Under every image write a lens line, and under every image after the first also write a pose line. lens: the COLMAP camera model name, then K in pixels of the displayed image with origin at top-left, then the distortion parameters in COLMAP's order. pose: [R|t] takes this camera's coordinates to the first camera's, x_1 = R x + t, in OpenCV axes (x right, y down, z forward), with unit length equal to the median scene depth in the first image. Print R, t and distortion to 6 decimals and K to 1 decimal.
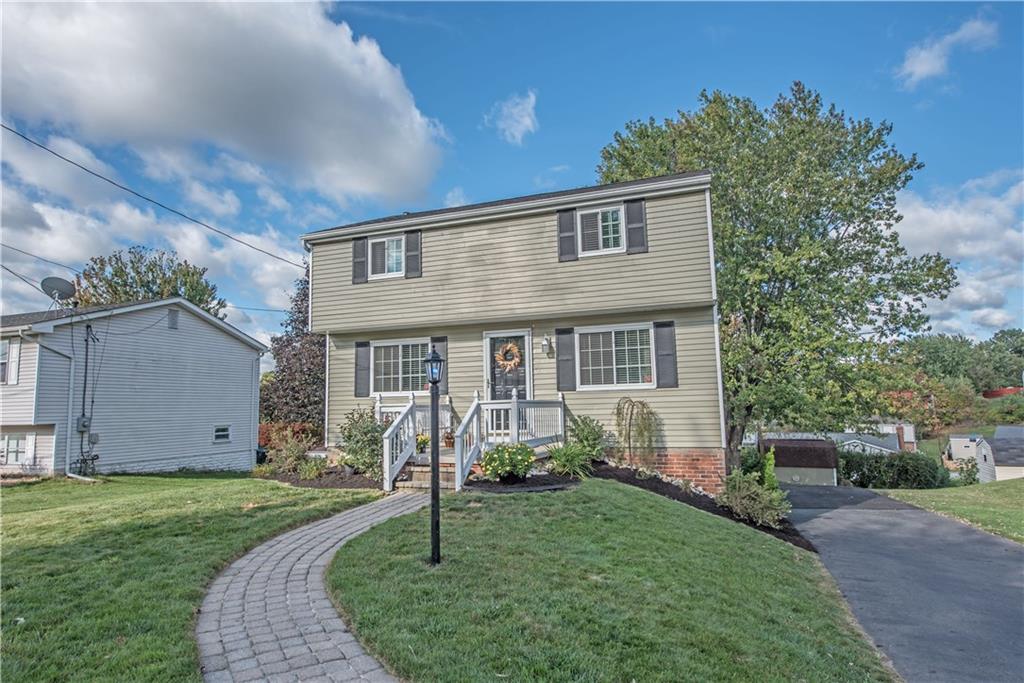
lens RADIAL K [[607.8, 0, 508.4], [0, 607.8, 337.6], [0, 0, 1]] dist [0.029112, 0.000222]
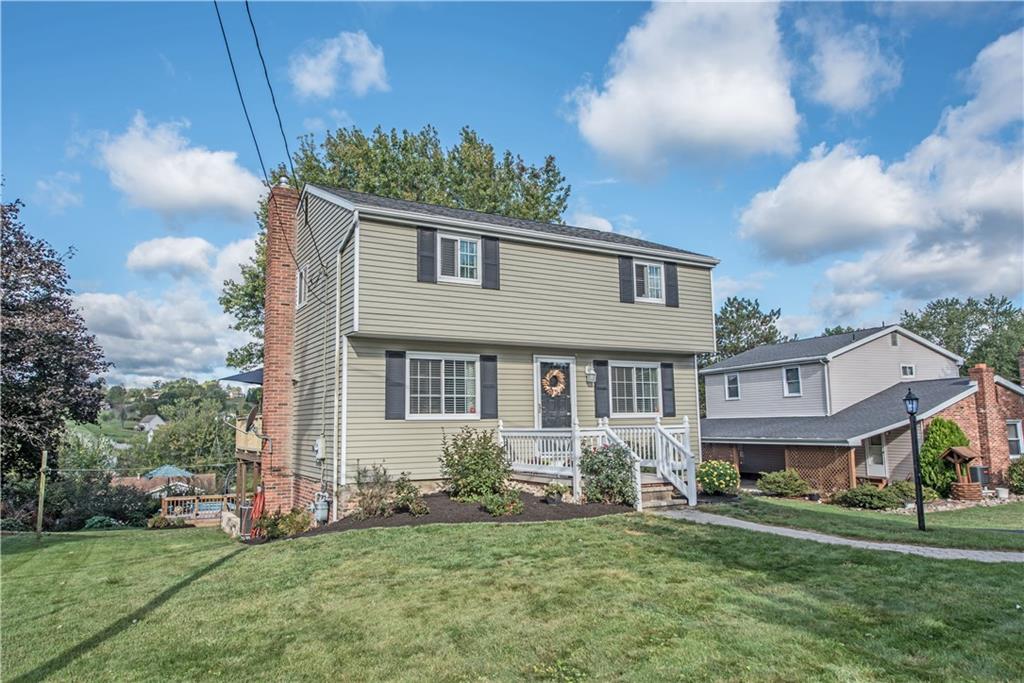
lens RADIAL K [[666.3, 0, 516.6], [0, 666.3, 349.8], [0, 0, 1]] dist [-0.000692, -0.000248]
pose [[0.640391, 0.103324, 0.761068, -0.882547], [-0.080170, 0.994489, -0.067556, 0.056726], [-0.763854, -0.017753, 0.645145, 0.328262]]
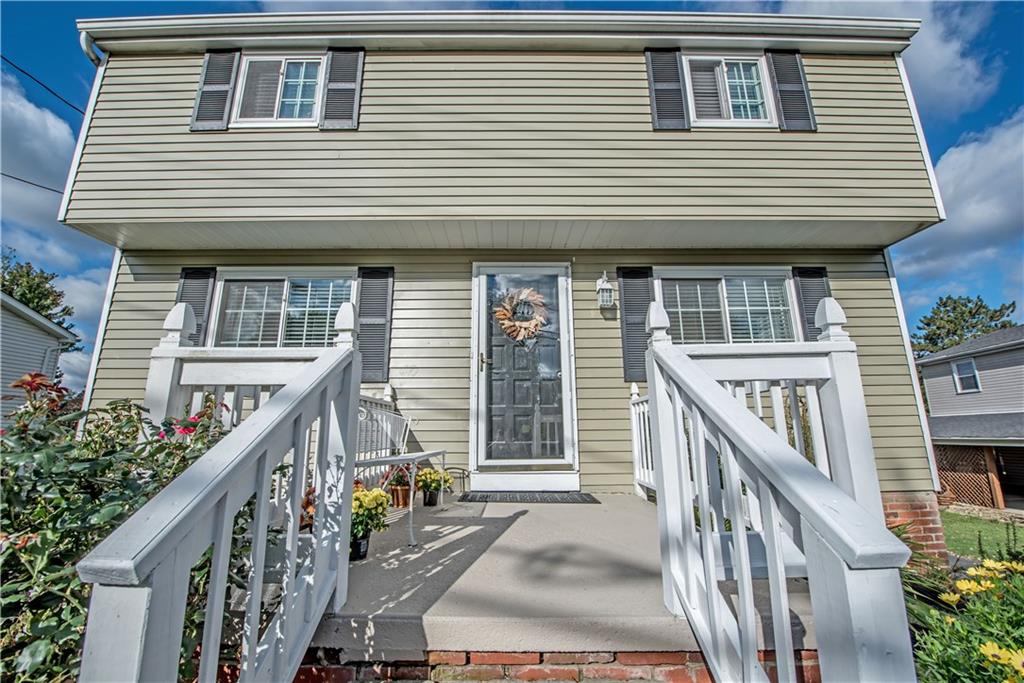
lens RADIAL K [[411.4, 0, 507.6], [0, 411.4, 337.8], [0, 0, 1]] dist [-0.017511, -0.000043]
pose [[0.936766, 0.100312, 0.335271, -0.123915], [-0.059119, 0.989630, -0.130913, 0.096680], [-0.344927, 0.102814, 0.932982, 0.676626]]
